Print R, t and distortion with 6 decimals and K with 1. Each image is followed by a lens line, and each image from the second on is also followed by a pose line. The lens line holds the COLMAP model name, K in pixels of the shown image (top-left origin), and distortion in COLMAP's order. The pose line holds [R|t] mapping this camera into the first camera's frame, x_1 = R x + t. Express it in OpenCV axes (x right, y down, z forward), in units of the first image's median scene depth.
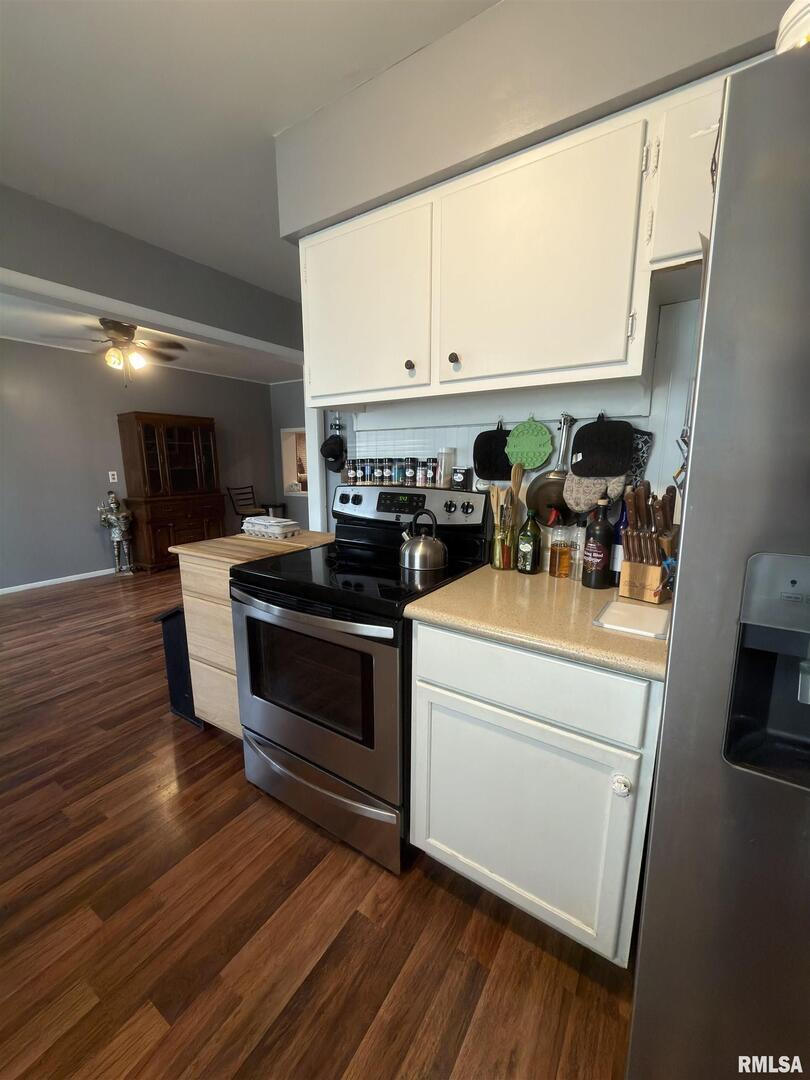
lens RADIAL K [[430.7, 0, 409.4], [0, 430.7, 542.7], [0, 0, 1]] dist [-0.000824, 0.000013]
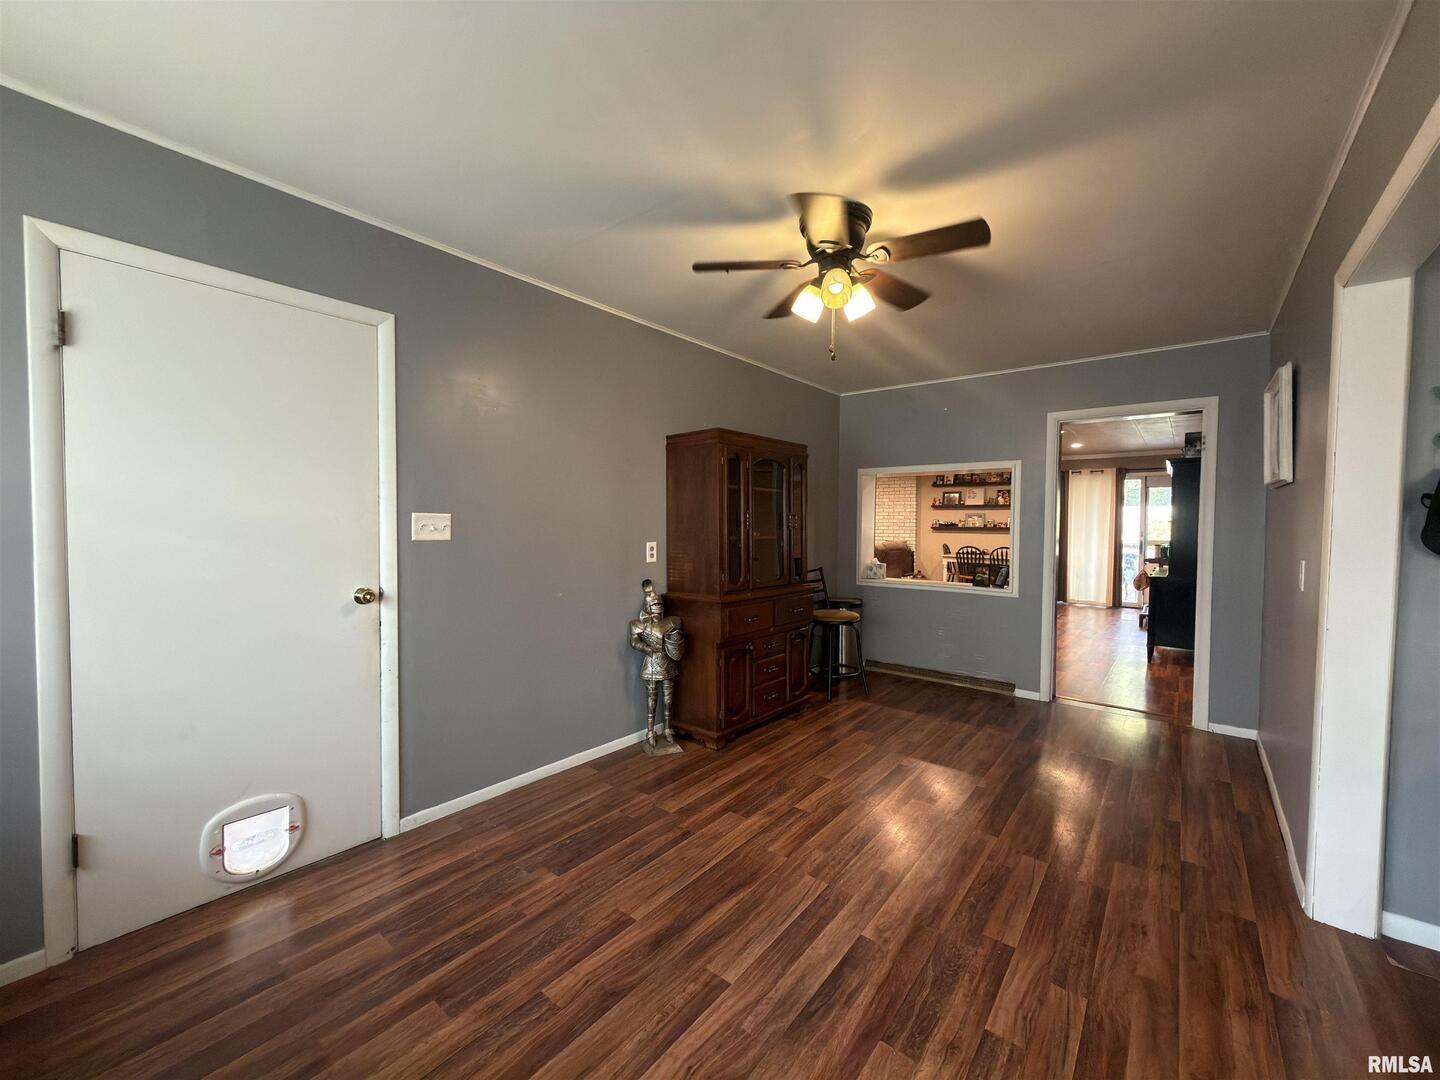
lens RADIAL K [[574.3, 0, 719.9], [0, 574.3, 543.4], [0, 0, 1]] dist [-0.000824, 0.000013]
pose [[0.993882, 0.012765, -0.109704, -0.535349], [-0.029175, 0.988360, -0.149311, -0.063398], [0.106521, 0.151598, 0.982686, 0.331715]]
